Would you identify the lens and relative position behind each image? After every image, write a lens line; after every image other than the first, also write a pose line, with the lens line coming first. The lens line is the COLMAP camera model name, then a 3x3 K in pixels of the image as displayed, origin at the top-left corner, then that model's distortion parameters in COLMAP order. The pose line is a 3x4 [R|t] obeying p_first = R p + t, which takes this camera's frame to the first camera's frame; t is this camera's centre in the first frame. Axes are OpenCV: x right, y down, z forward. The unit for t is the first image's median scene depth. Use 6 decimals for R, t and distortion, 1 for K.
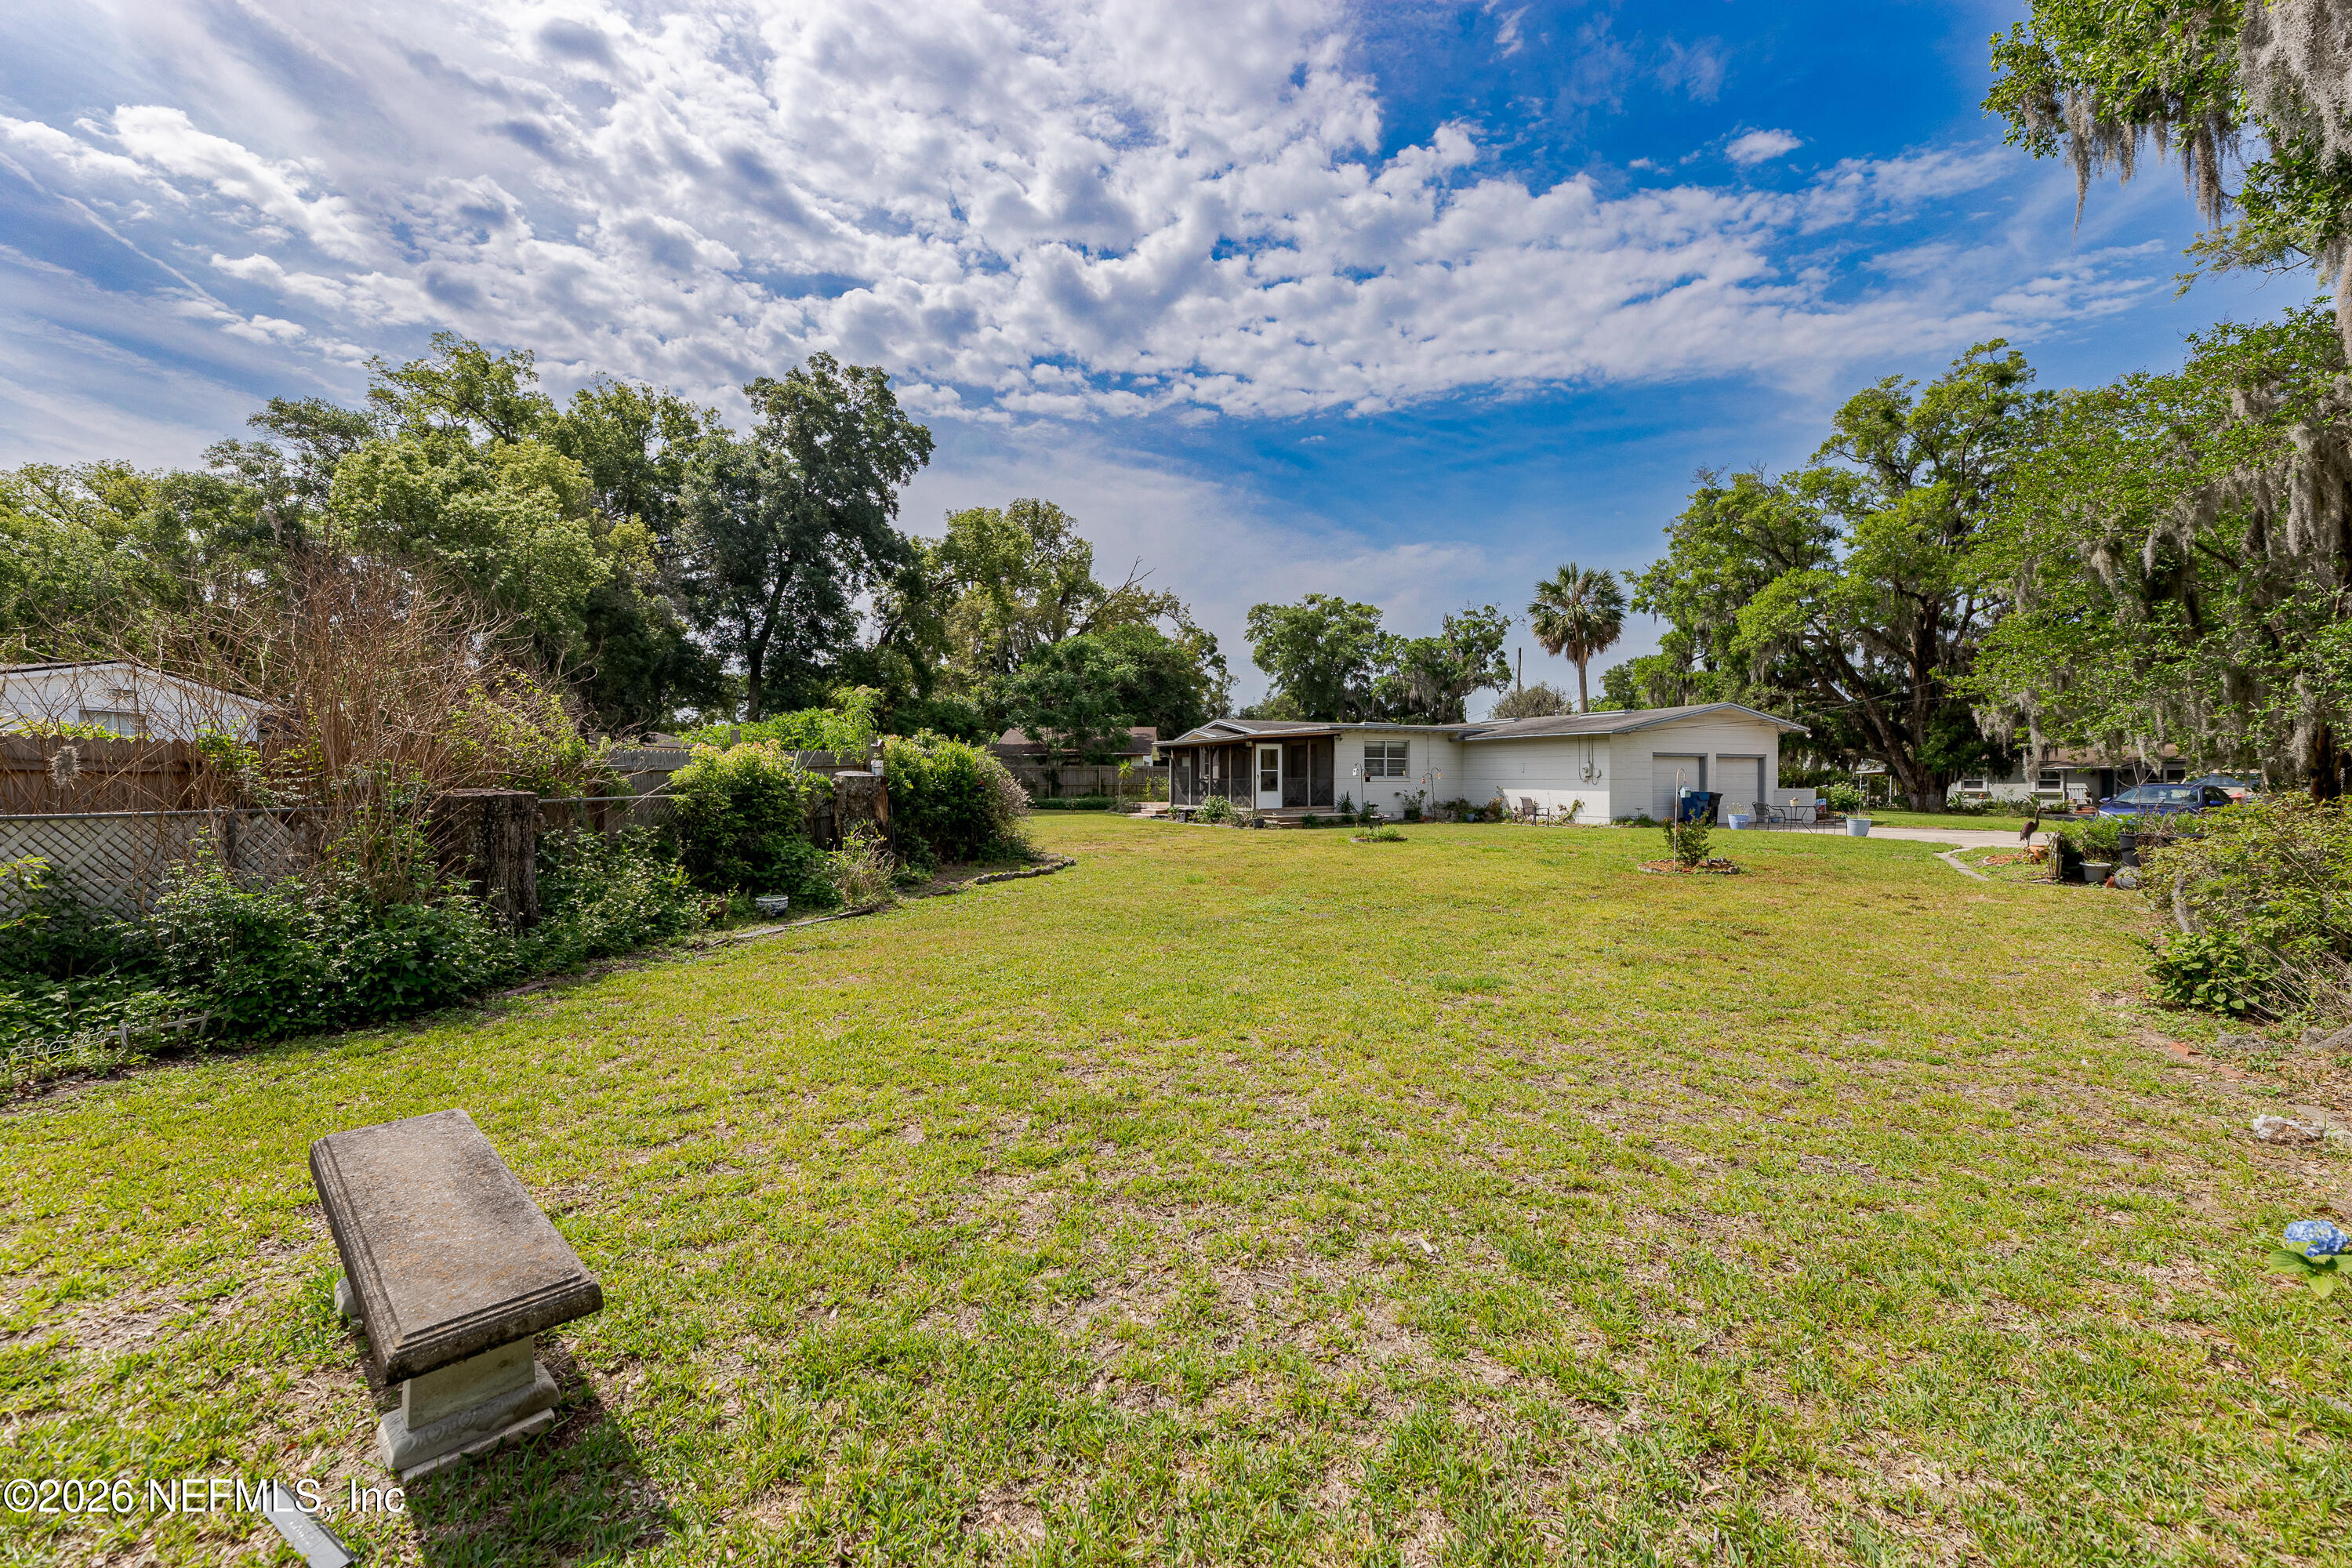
lens RADIAL K [[948.9, 0, 1187.5], [0, 948.9, 790.1], [0, 0, 1]] dist [0.000072, -0.000544]
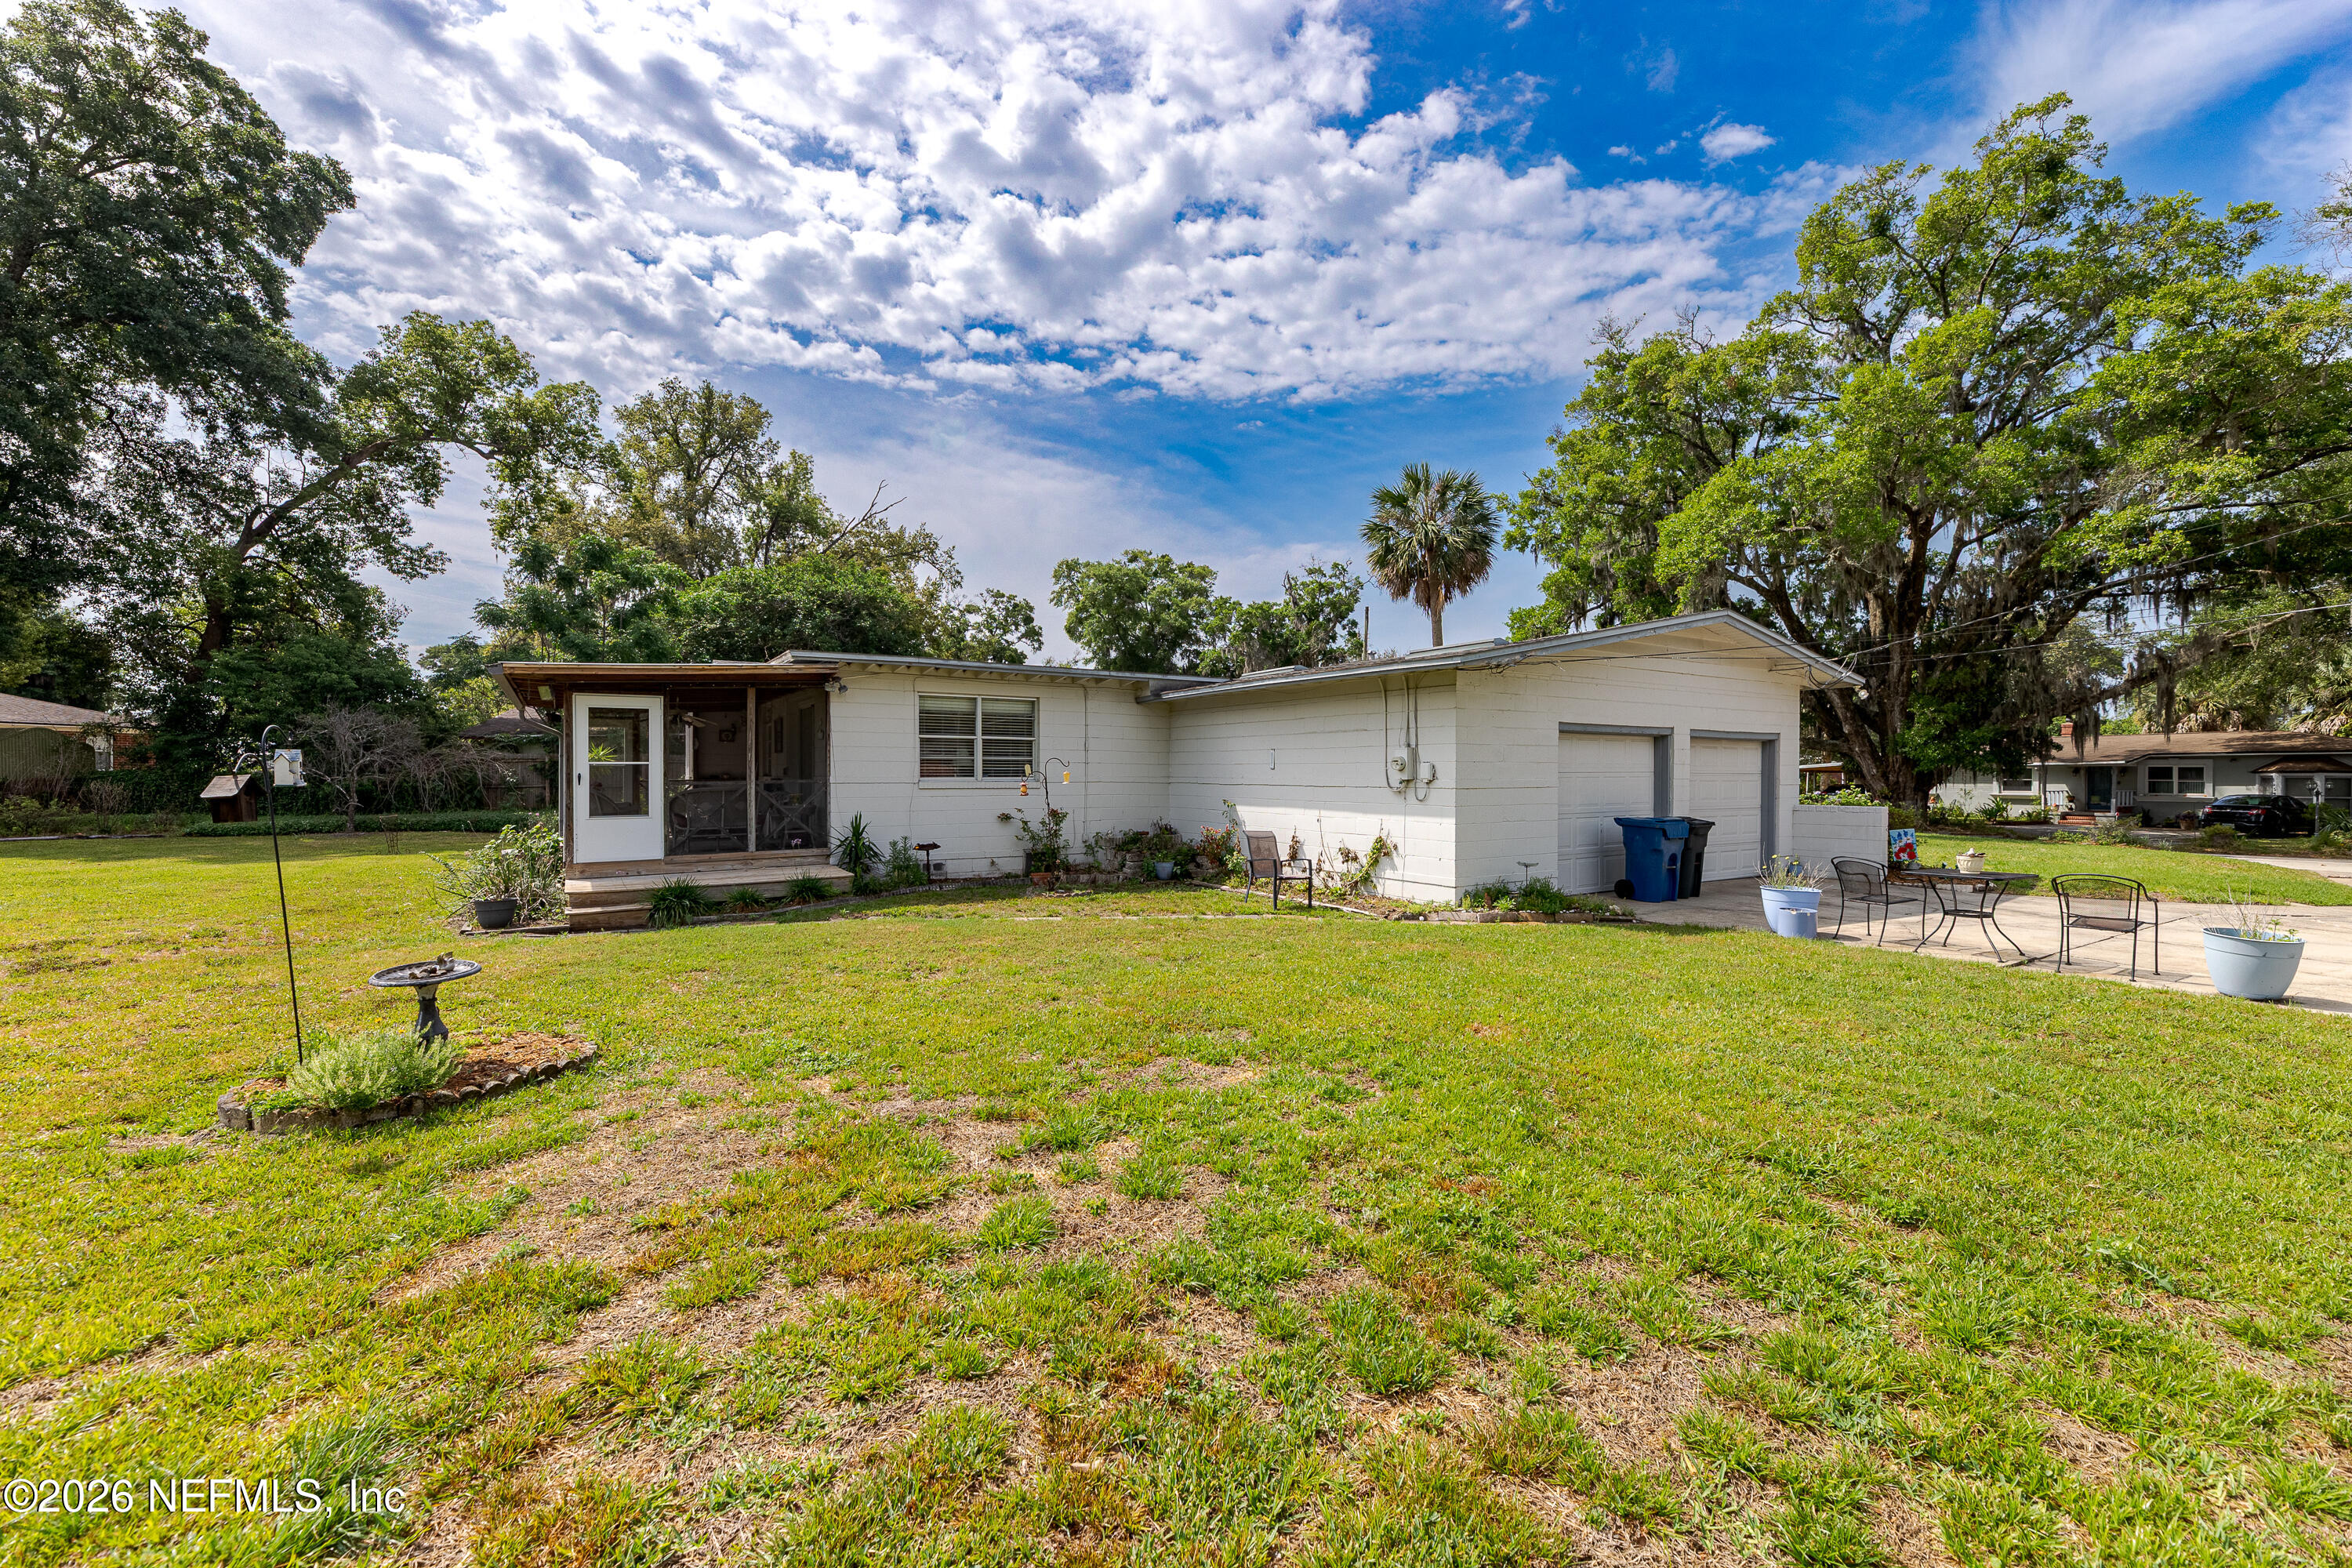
lens RADIAL K [[948.9, 0, 1189.0], [0, 948.9, 795.1], [0, 0, 1]] dist [0.000072, -0.000544]
pose [[0.992875, -0.000493, 0.119159, 0.154582], [-0.000942, 0.999928, 0.011991, -0.007074], [-0.119157, -0.012018, 0.992803, 0.334635]]
